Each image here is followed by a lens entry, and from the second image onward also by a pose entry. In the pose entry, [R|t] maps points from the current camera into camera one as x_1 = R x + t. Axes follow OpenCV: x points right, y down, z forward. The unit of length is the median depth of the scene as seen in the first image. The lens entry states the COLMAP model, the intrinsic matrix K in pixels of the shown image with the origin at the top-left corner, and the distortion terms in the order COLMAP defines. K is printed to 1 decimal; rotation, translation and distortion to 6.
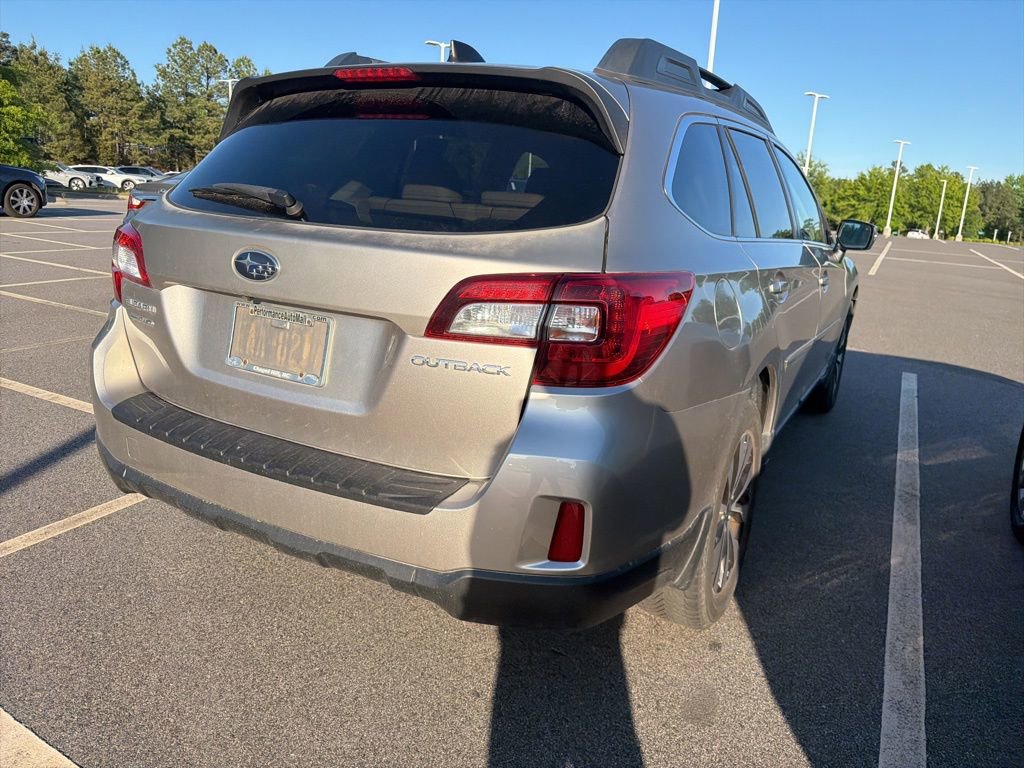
lens RADIAL K [[724.4, 0, 517.4], [0, 724.4, 378.9], [0, 0, 1]] dist [0.089407, -0.118241]
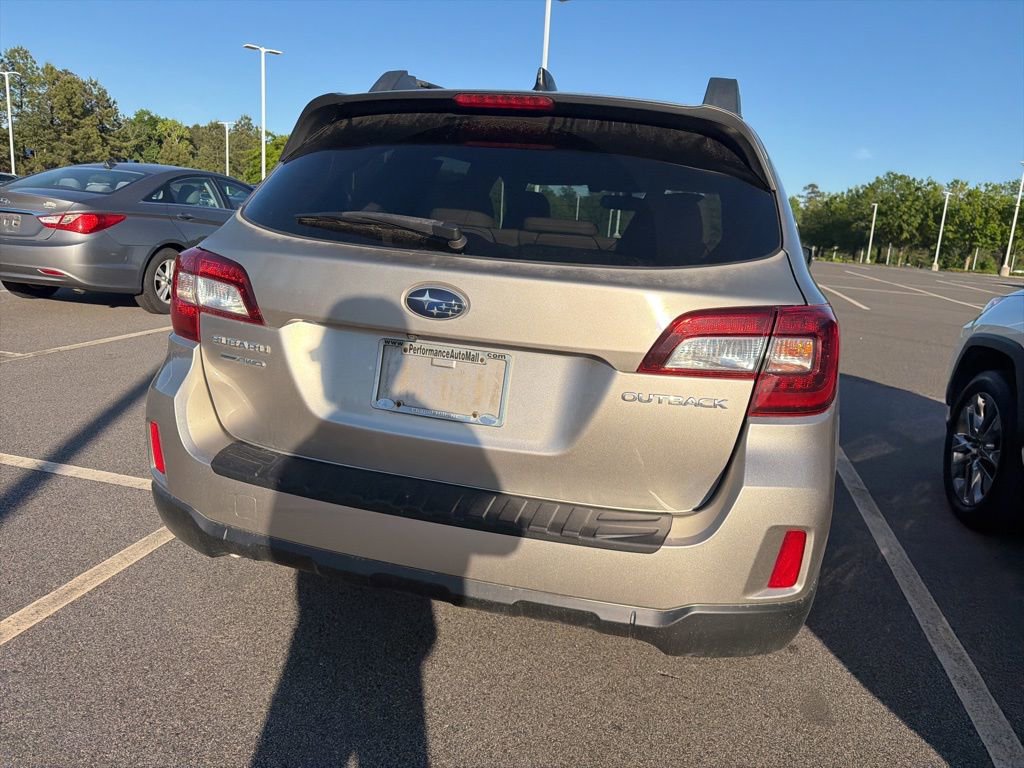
lens RADIAL K [[724.4, 0, 517.4], [0, 724.4, 378.9], [0, 0, 1]] dist [0.089407, -0.118241]
pose [[0.971532, -0.038539, 0.233752, -0.452577], [0.042430, 0.999032, -0.011638, -0.039316], [-0.233077, 0.021224, 0.972227, 0.065993]]
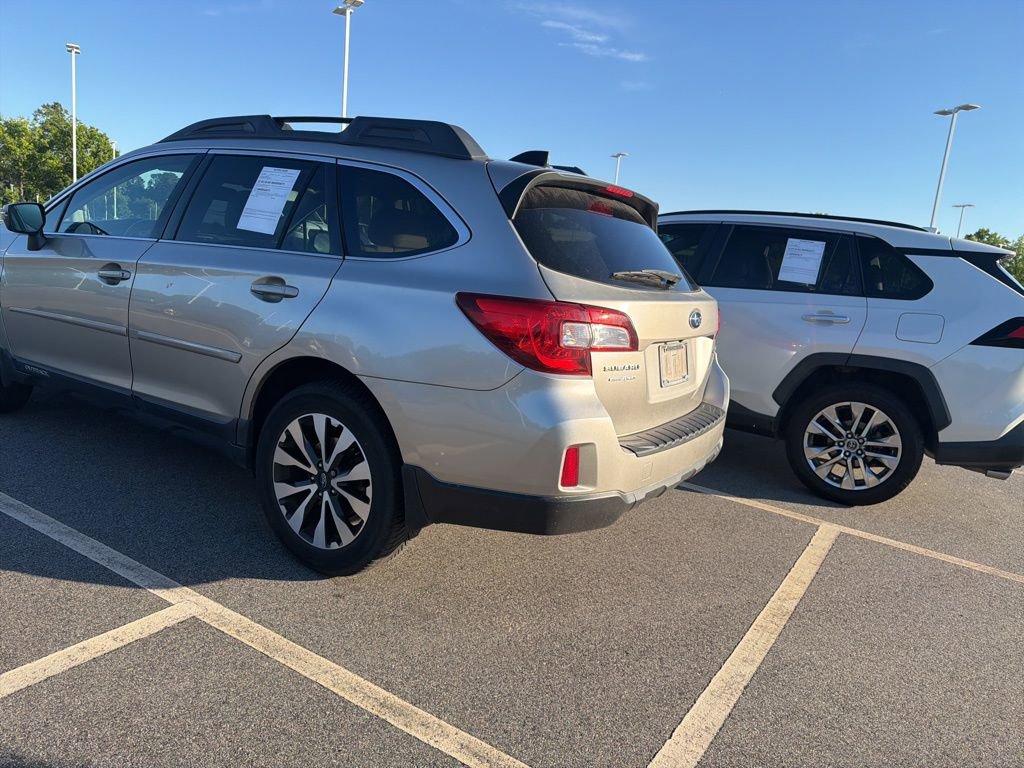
lens RADIAL K [[731.7, 0, 512.0], [0, 731.7, 384.0], [0, 0, 1]] dist [0.046413, -0.053177]
pose [[0.061334, -0.237561, 0.969434, -1.981519], [0.147682, 0.962733, 0.226575, -0.439250], [-0.987131, 0.129271, 0.094132, 1.220914]]
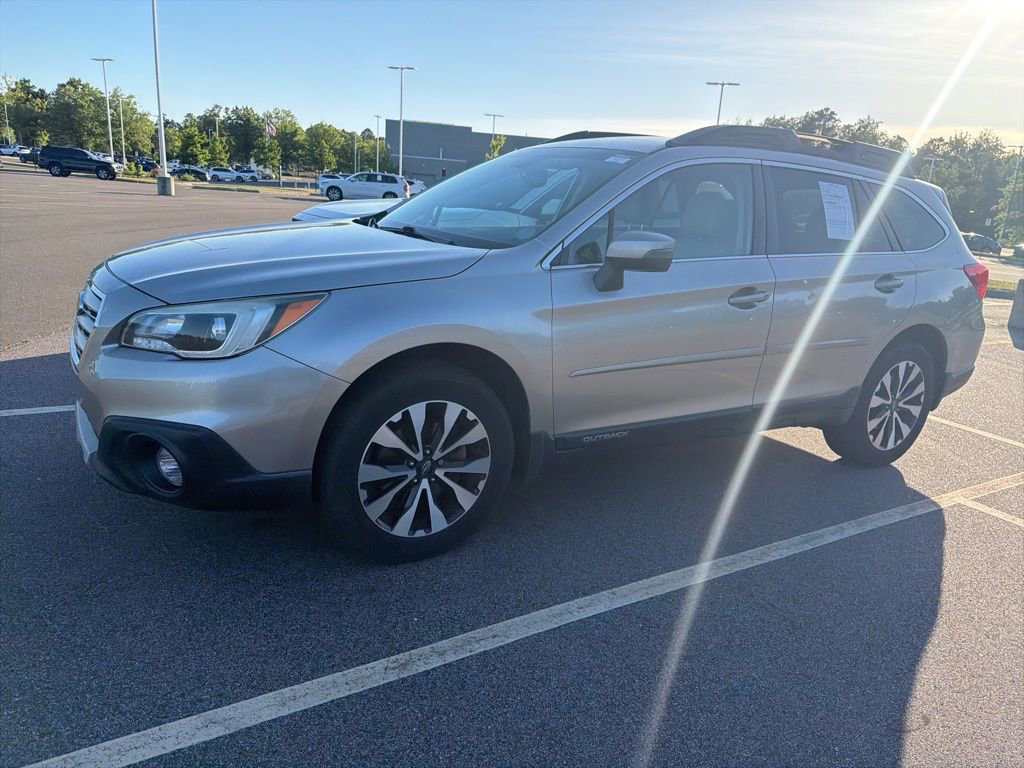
lens RADIAL K [[724.4, 0, 517.4], [0, 724.4, 378.9], [0, 0, 1]] dist [0.089407, -0.118241]
pose [[-0.860740, -0.252065, 0.442255, -0.502452], [-0.006652, 0.874290, 0.485358, -1.148061], [-0.509001, 0.414826, -0.754213, 4.151951]]
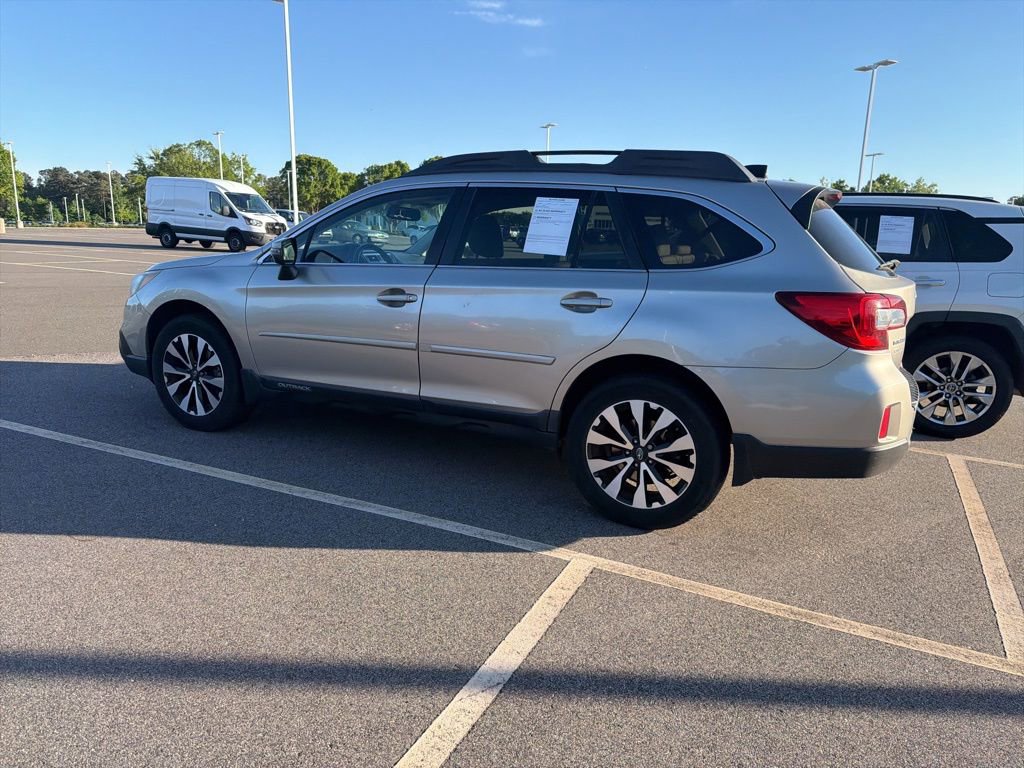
lens RADIAL K [[719.7, 0, 506.0], [0, 719.7, 389.4], [0, 0, 1]] dist [0.113983, -0.158627]
pose [[-0.045866, -0.280250, 0.958831, -2.297299], [0.209649, 0.935764, 0.283537, -0.719168], [-0.976700, 0.214022, 0.015834, 2.078867]]
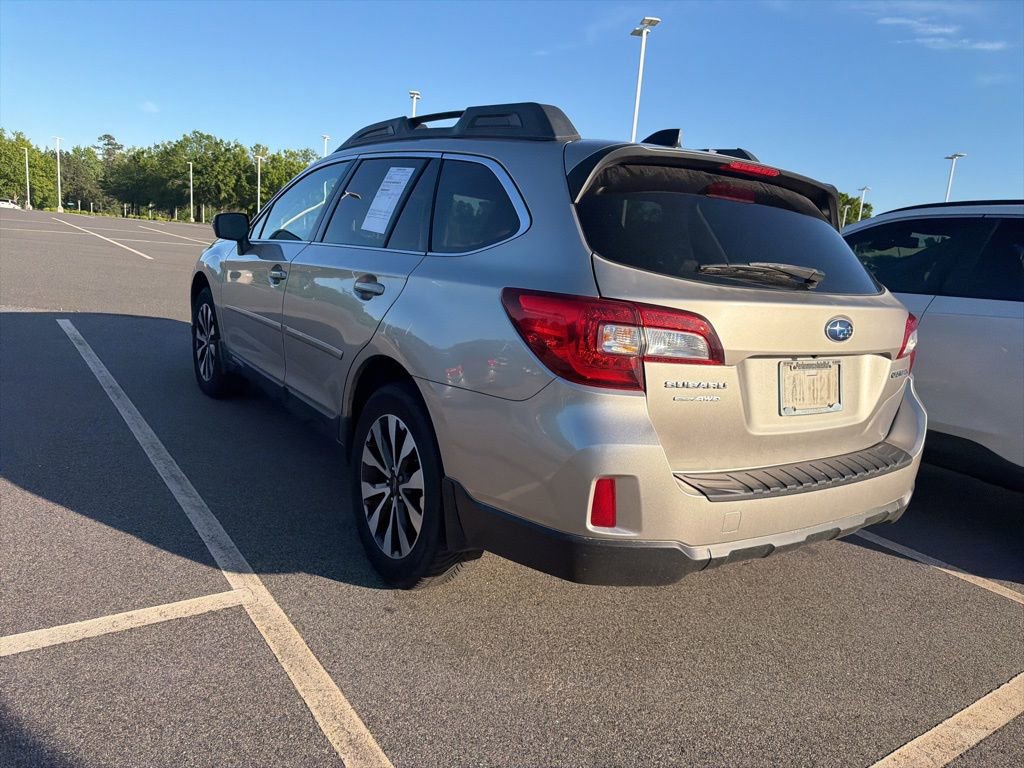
lens RADIAL K [[730.6, 0, 512.9], [0, 730.6, 375.6], [0, 0, 1]] dist [0.048481, -0.055666]
pose [[0.446505, -0.188291, 0.874746, -1.688048], [0.156347, 0.978987, 0.130923, -0.320475], [-0.881016, 0.078307, 0.466561, 0.862013]]
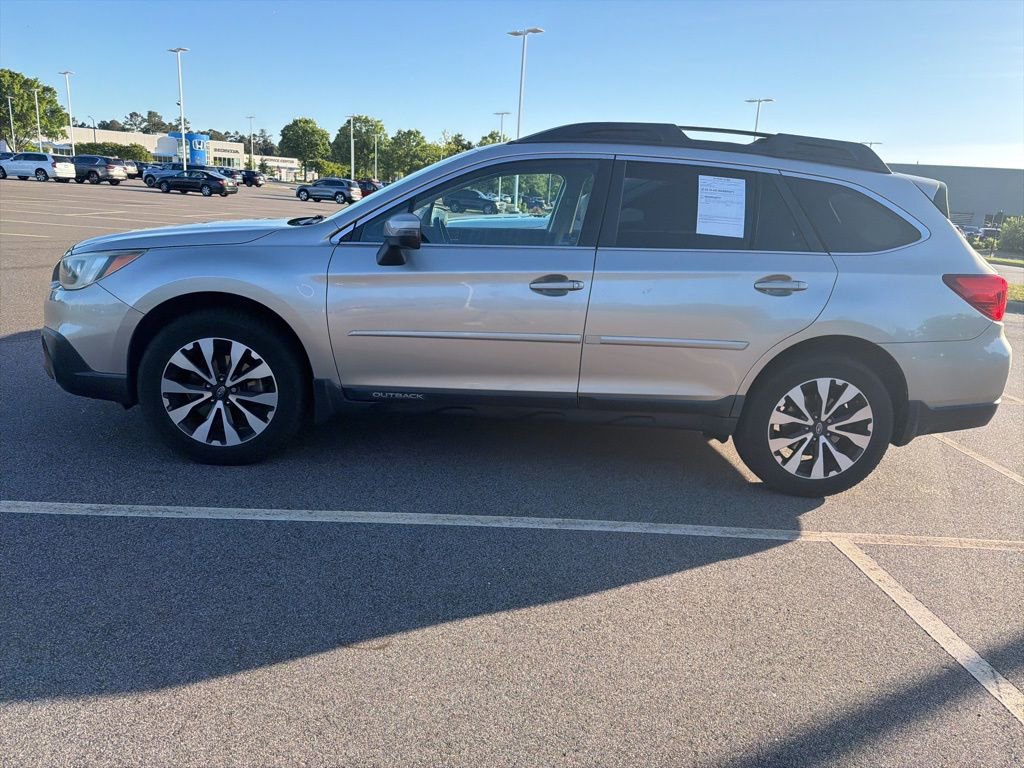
lens RADIAL K [[724.4, 0, 517.4], [0, 724.4, 378.9], [0, 0, 1]] dist [0.089407, -0.118241]
pose [[-0.521966, -0.306069, 0.796162, -1.671082], [0.110519, 0.901267, 0.418931, -1.018318], [-0.845776, 0.306658, -0.436604, 3.367942]]
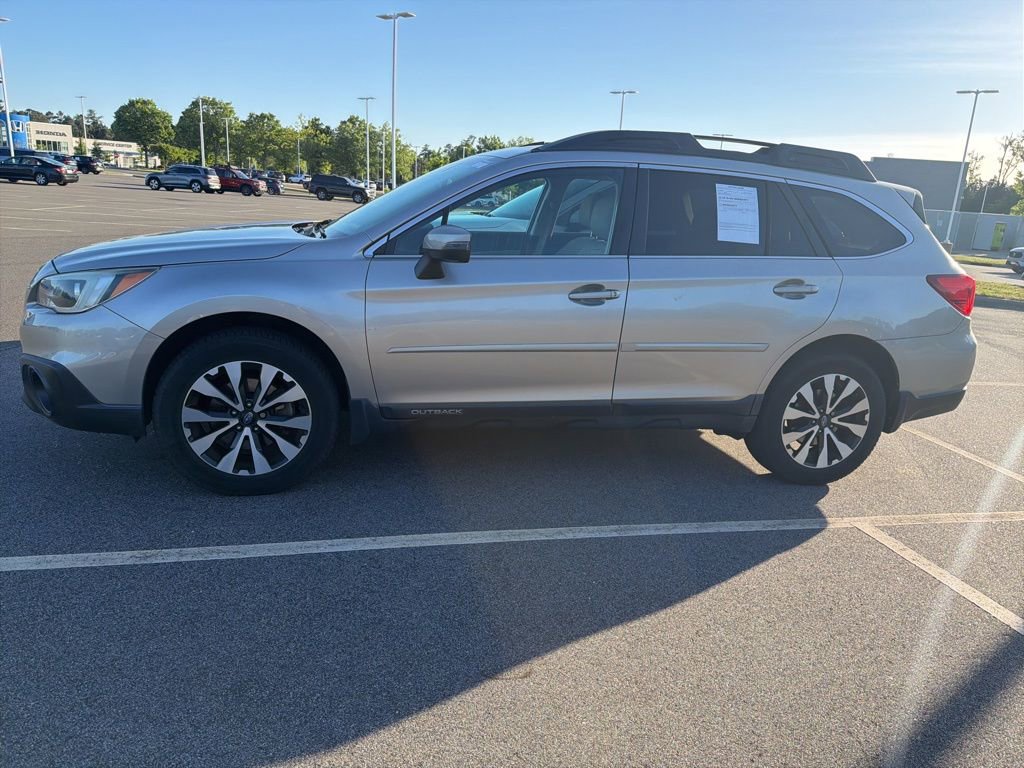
lens RADIAL K [[724.4, 0, 516.7], [0, 724.4, 389.0], [0, 0, 1]] dist [0.089272, -0.120008]
pose [[-0.665700, -0.299894, 0.683306, -1.382908], [0.073589, 0.884844, 0.460040, -1.108119], [-0.742582, 0.356533, -0.566971, 3.703009]]
